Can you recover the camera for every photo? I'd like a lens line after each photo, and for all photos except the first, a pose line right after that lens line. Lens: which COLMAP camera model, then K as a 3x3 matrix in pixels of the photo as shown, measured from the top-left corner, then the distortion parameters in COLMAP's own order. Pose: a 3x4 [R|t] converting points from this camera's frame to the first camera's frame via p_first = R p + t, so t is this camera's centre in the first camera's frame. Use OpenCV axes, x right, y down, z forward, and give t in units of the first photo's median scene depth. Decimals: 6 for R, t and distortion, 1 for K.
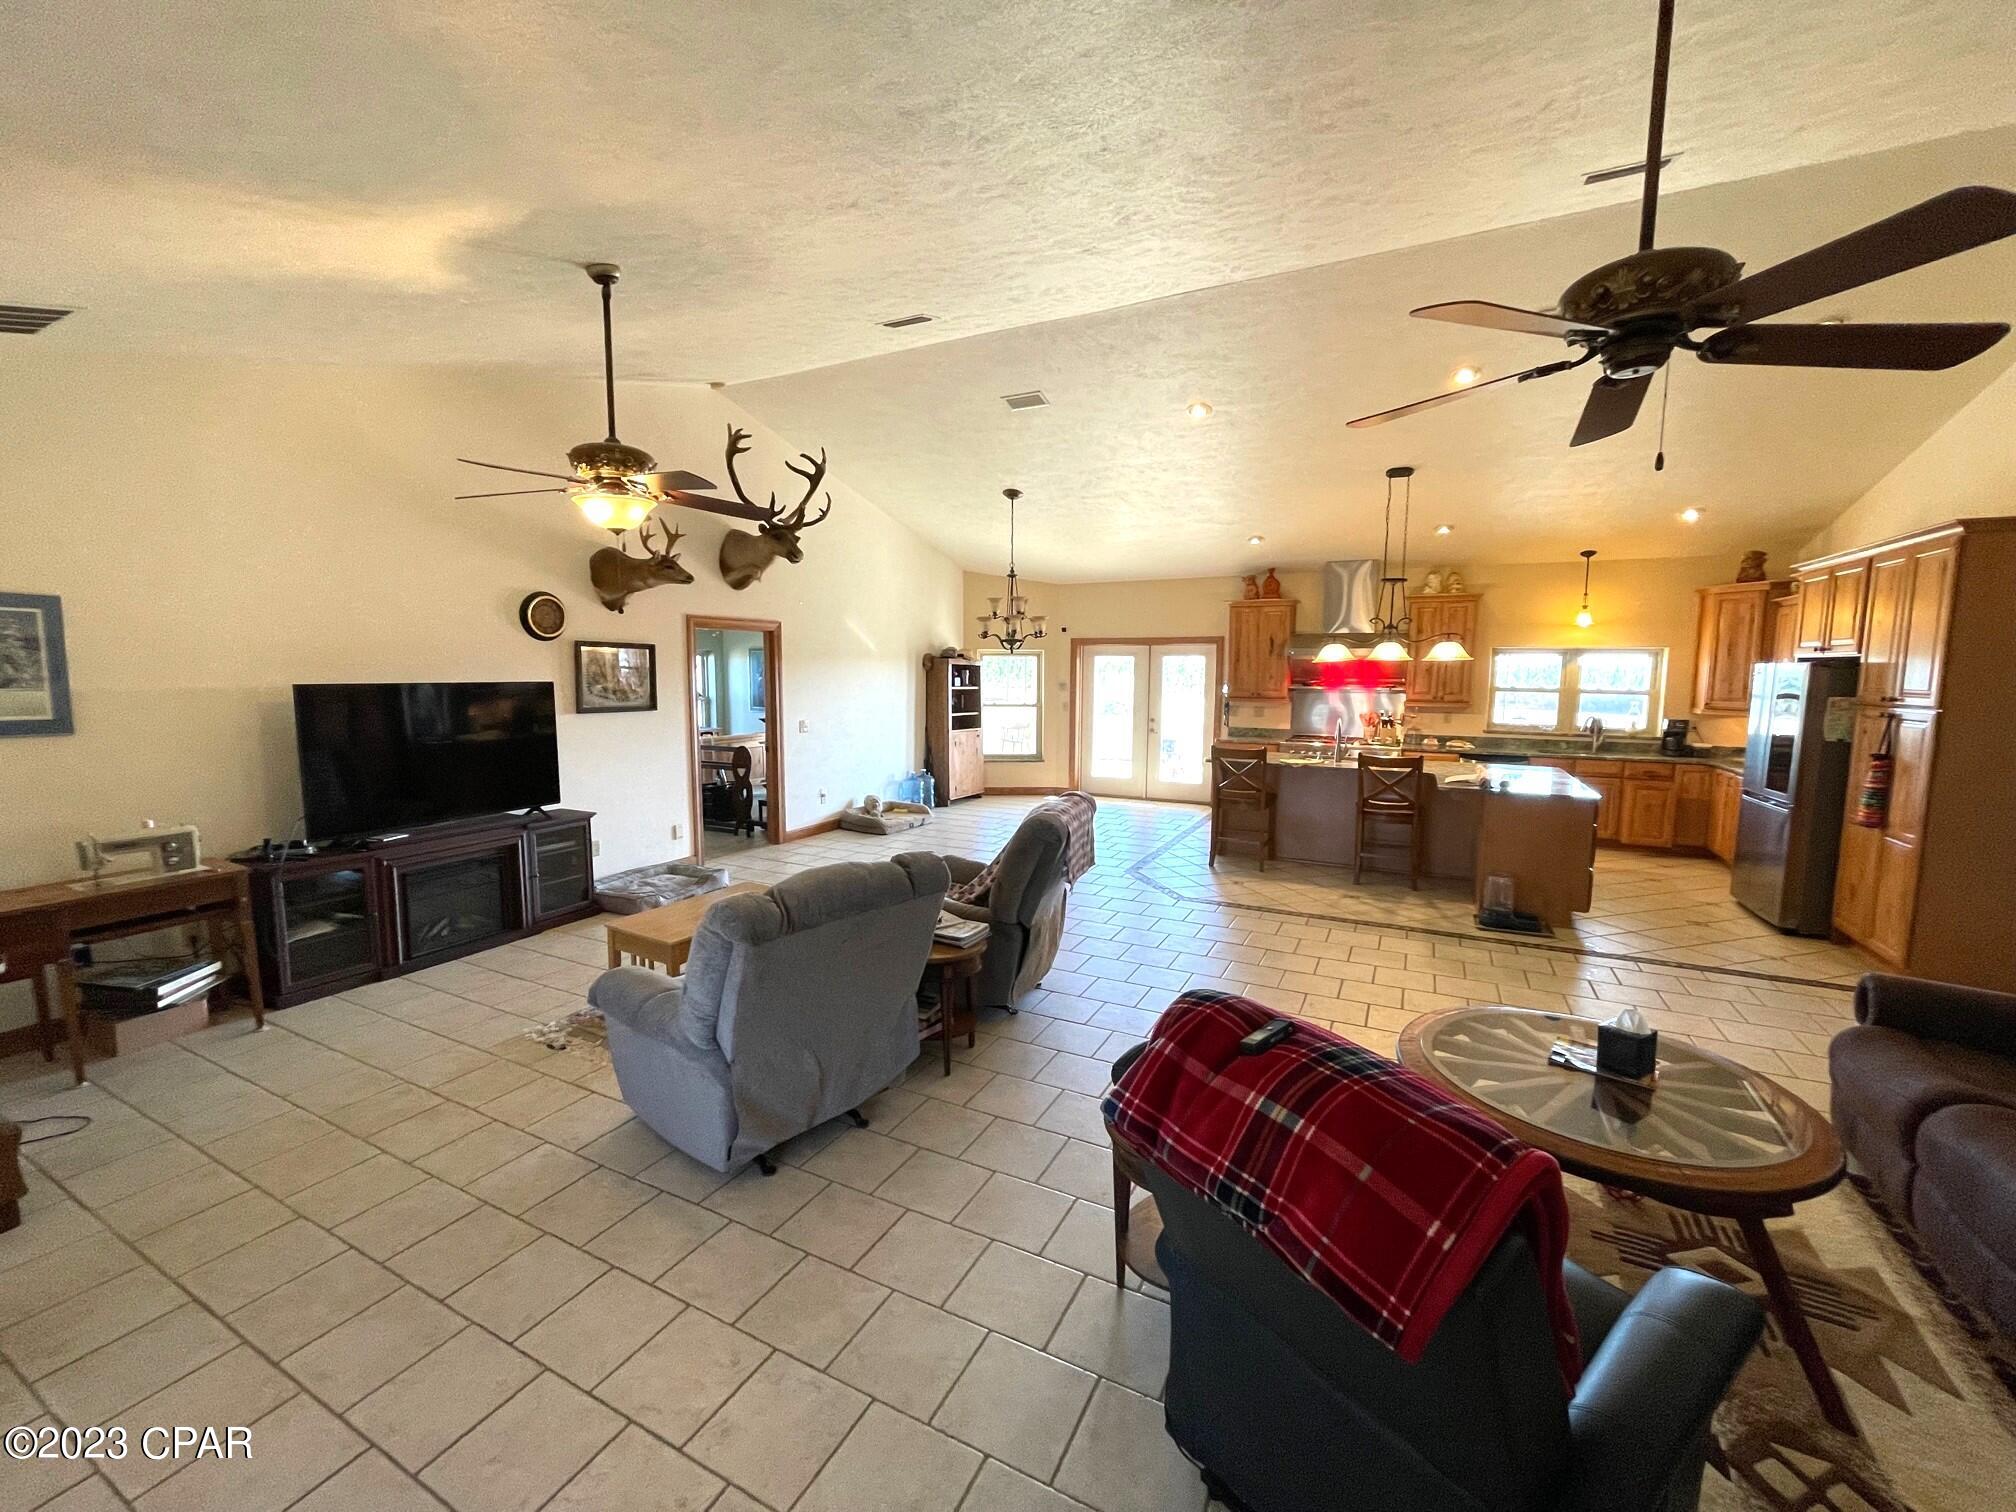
lens RADIAL K [[814.5, 0, 1005.1], [0, 814.5, 754.6], [0, 0, 1]] dist [-0.001681, -0.000501]
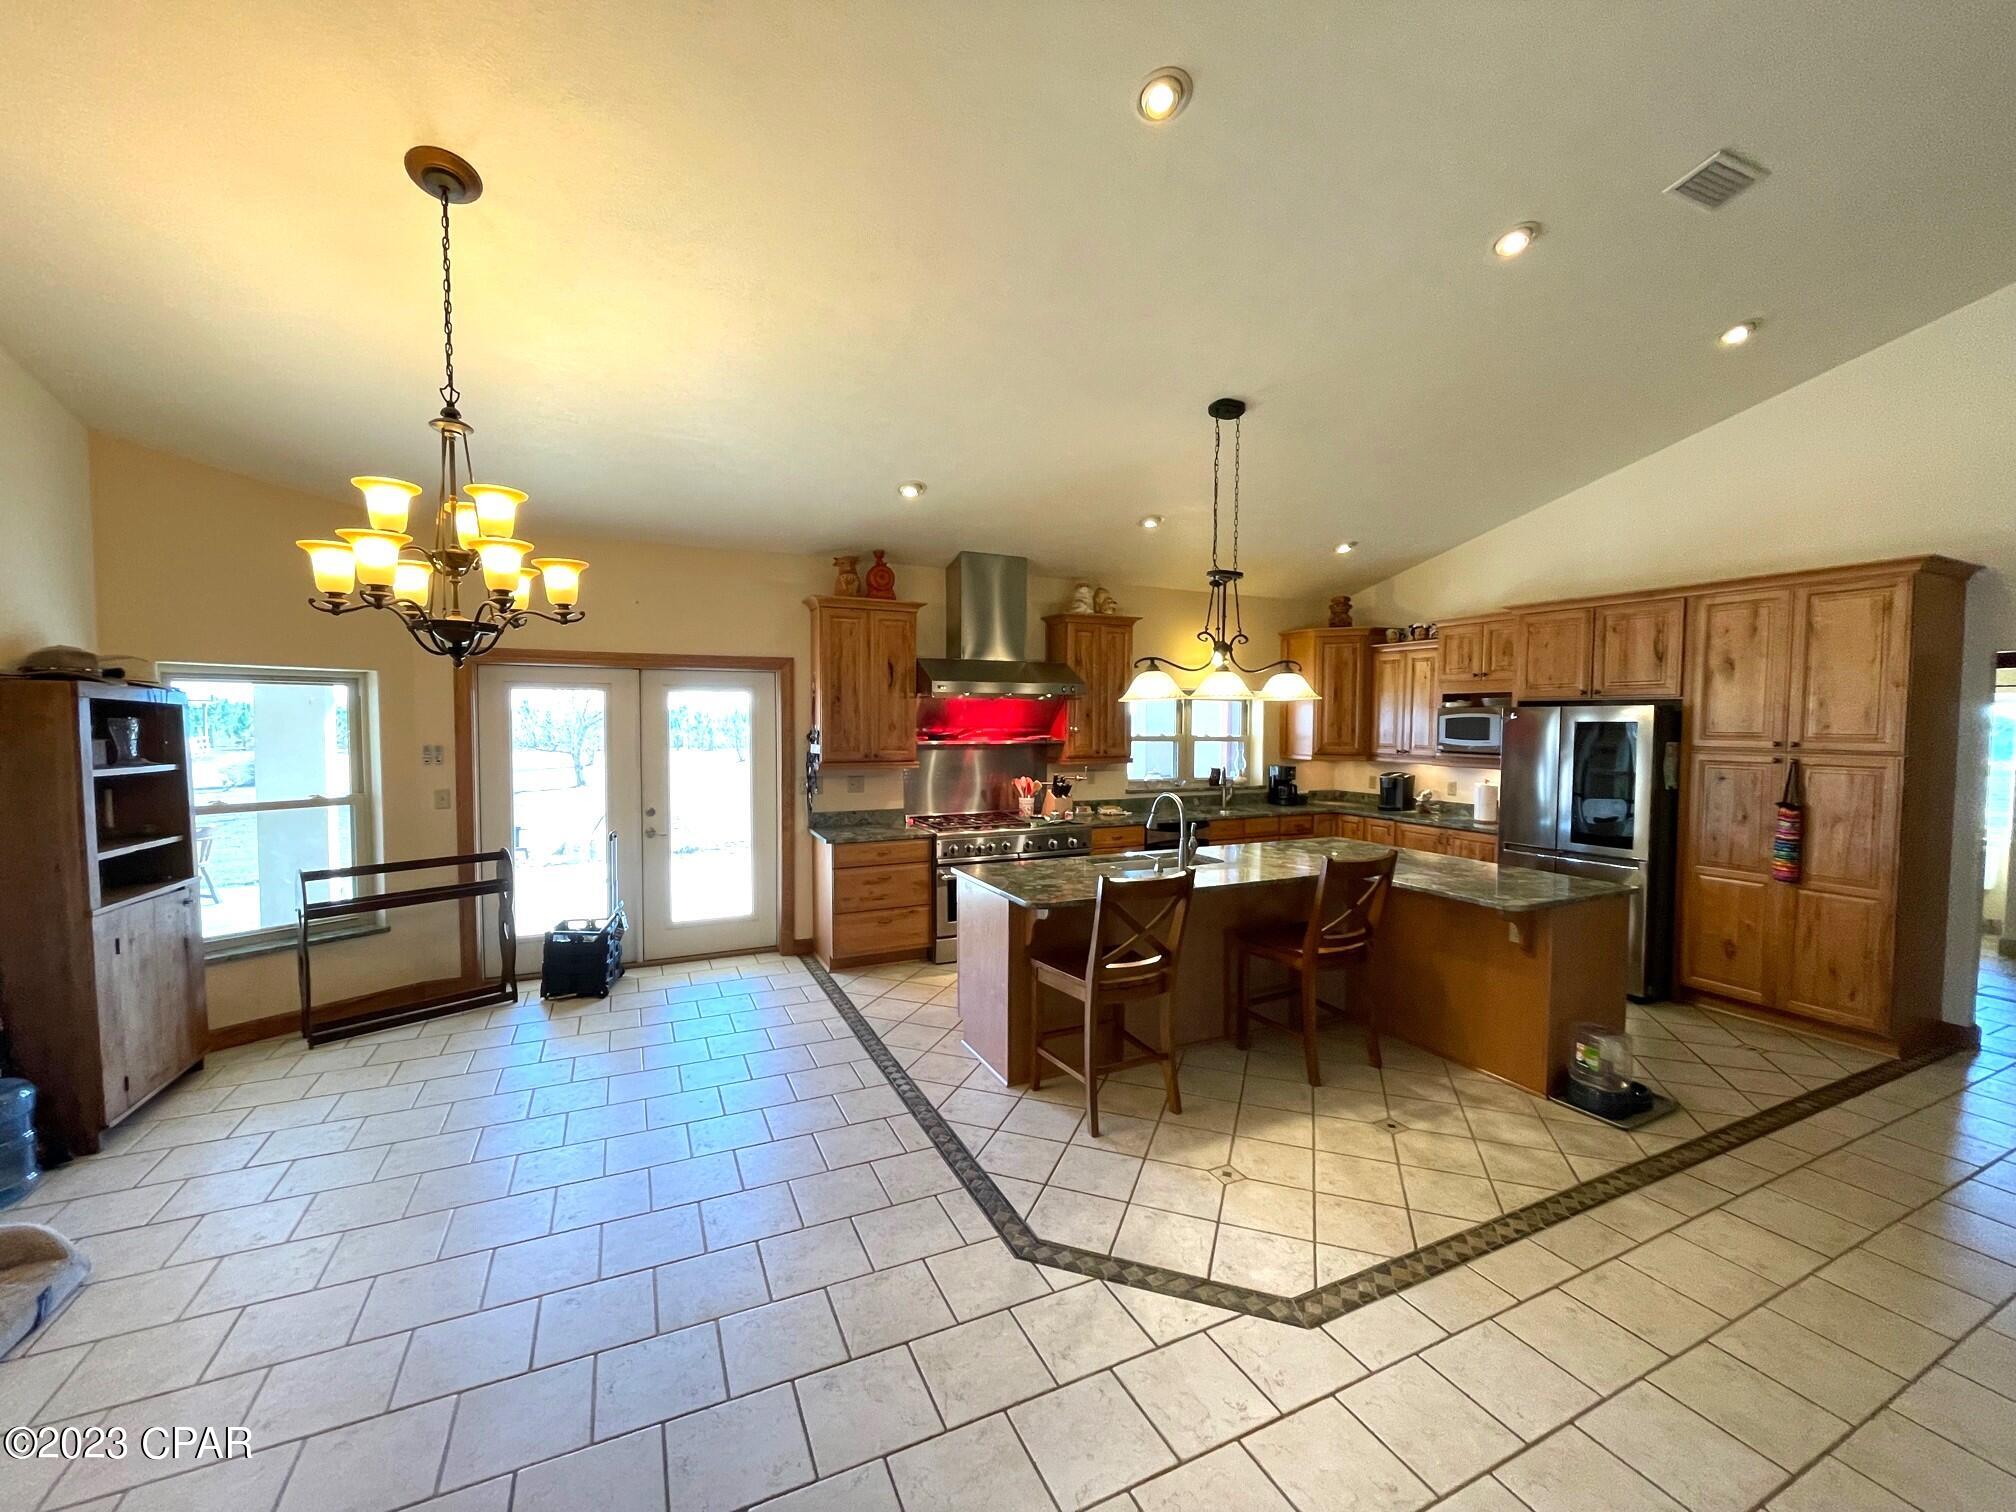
lens RADIAL K [[812.9, 0, 1004.9], [0, 812.9, 754.4], [0, 0, 1]] dist [-0.002590, -0.000402]
pose [[0.611593, -0.038970, 0.790213, -0.125567], [0.083837, 0.996355, -0.015750, -0.070204], [-0.786718, 0.075882, 0.612630, 0.680946]]
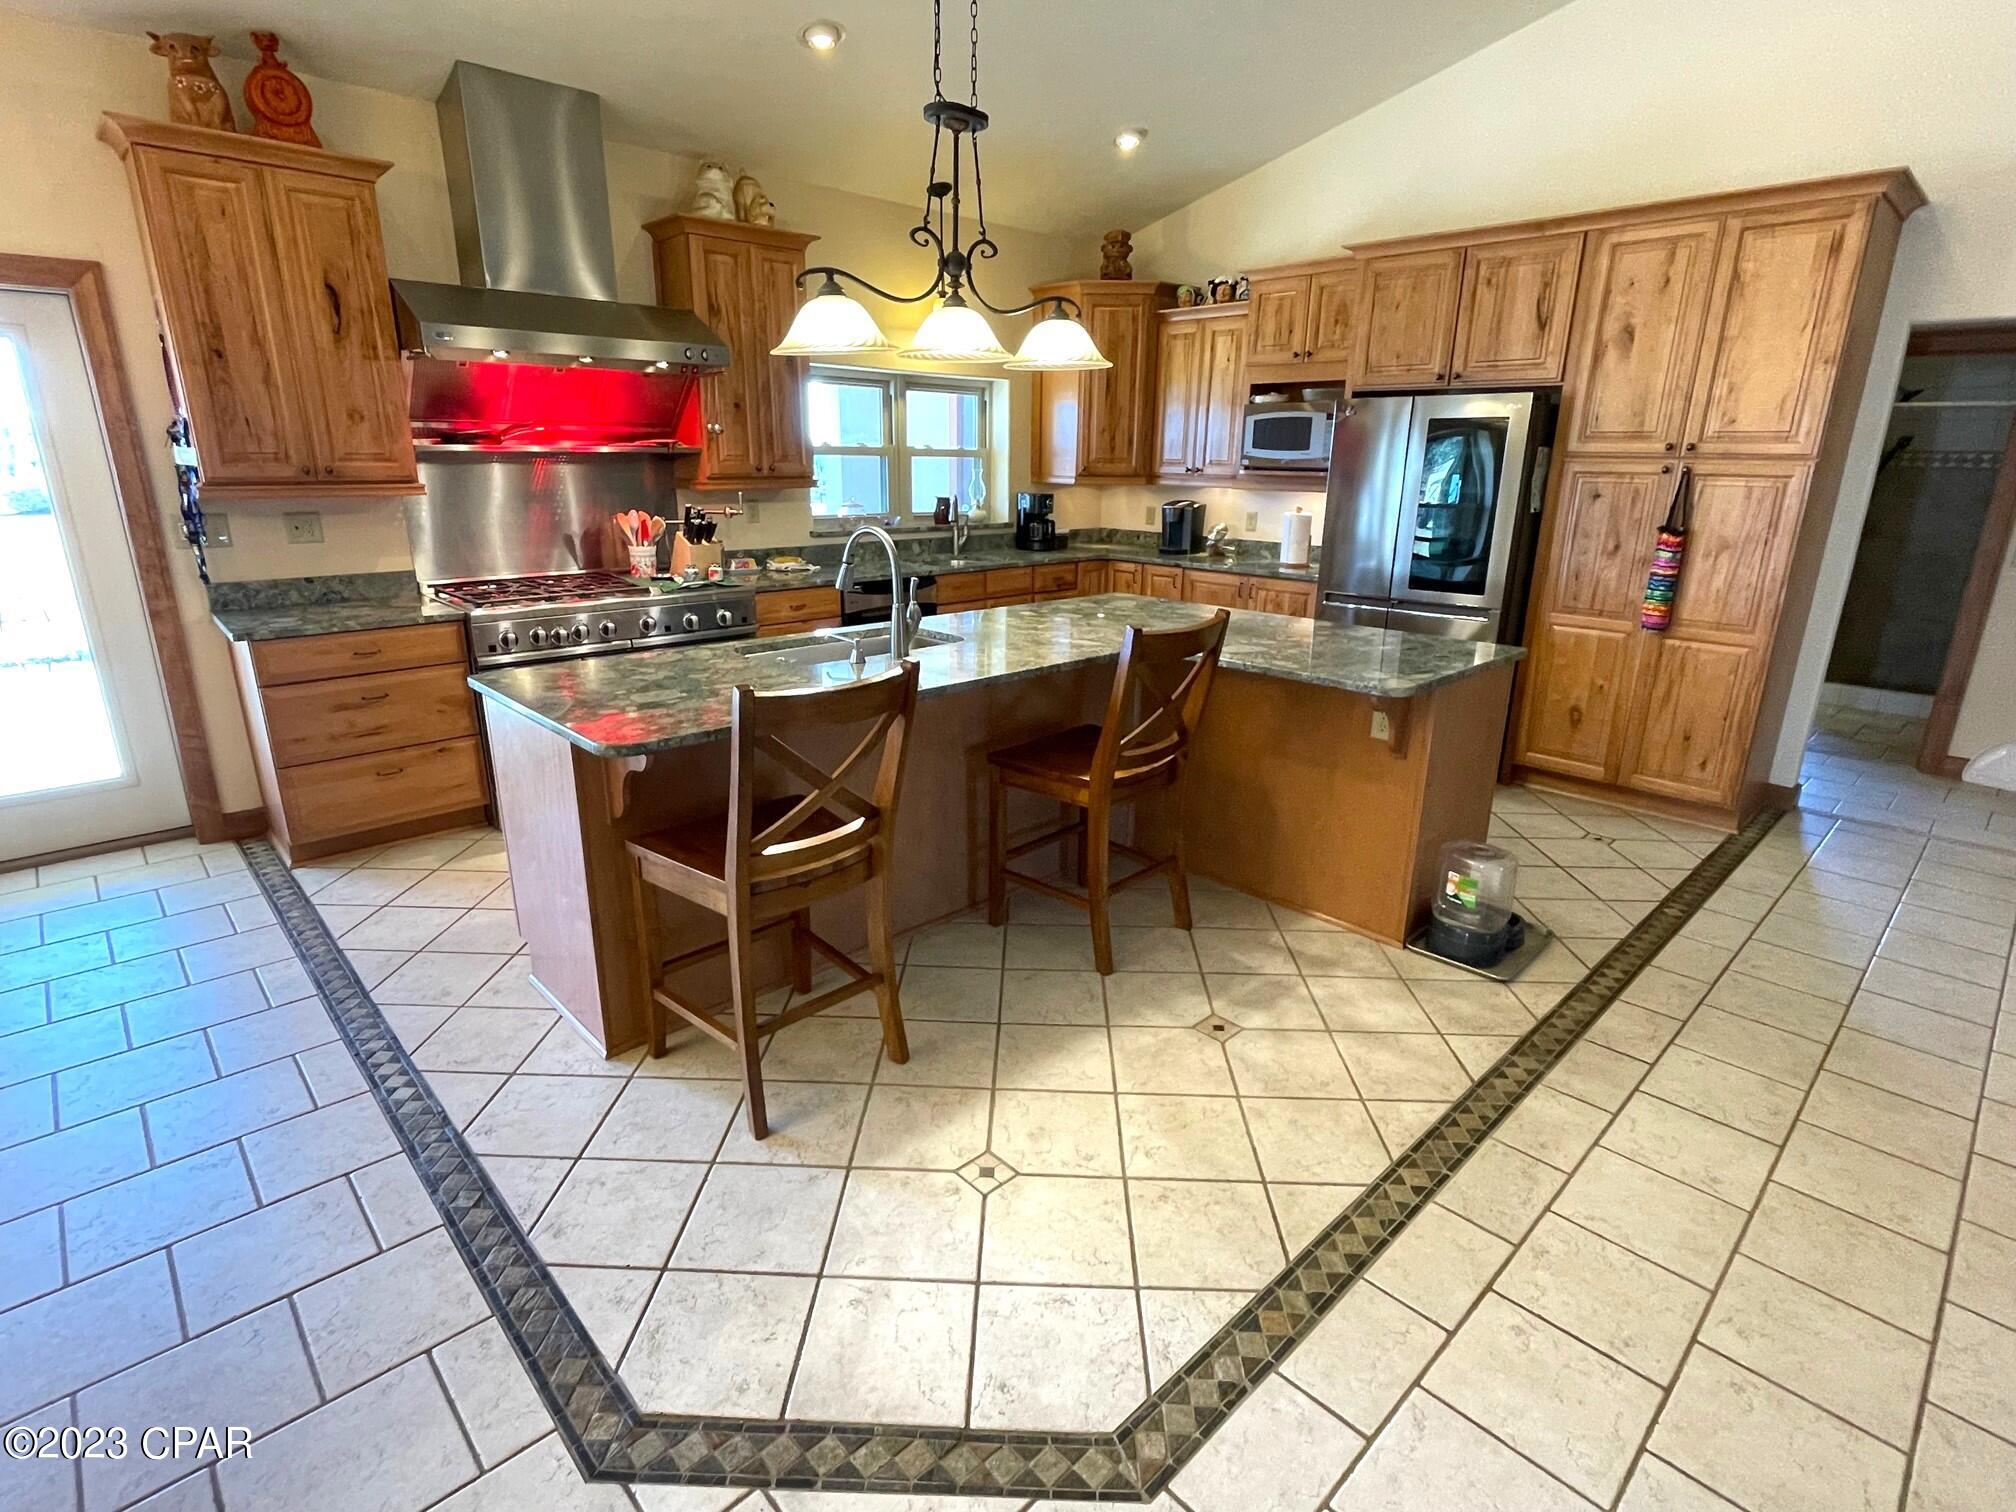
lens RADIAL K [[1004.1, 0, 1005.4], [0, 1004.1, 755.0], [0, 0, 1]] dist [-0.001923, -0.000610]
pose [[0.332550, -0.276431, 0.901663, 0.017351], [0.091771, 0.961026, 0.260783, -0.054950], [-0.938610, -0.003977, 0.344957, 0.748449]]
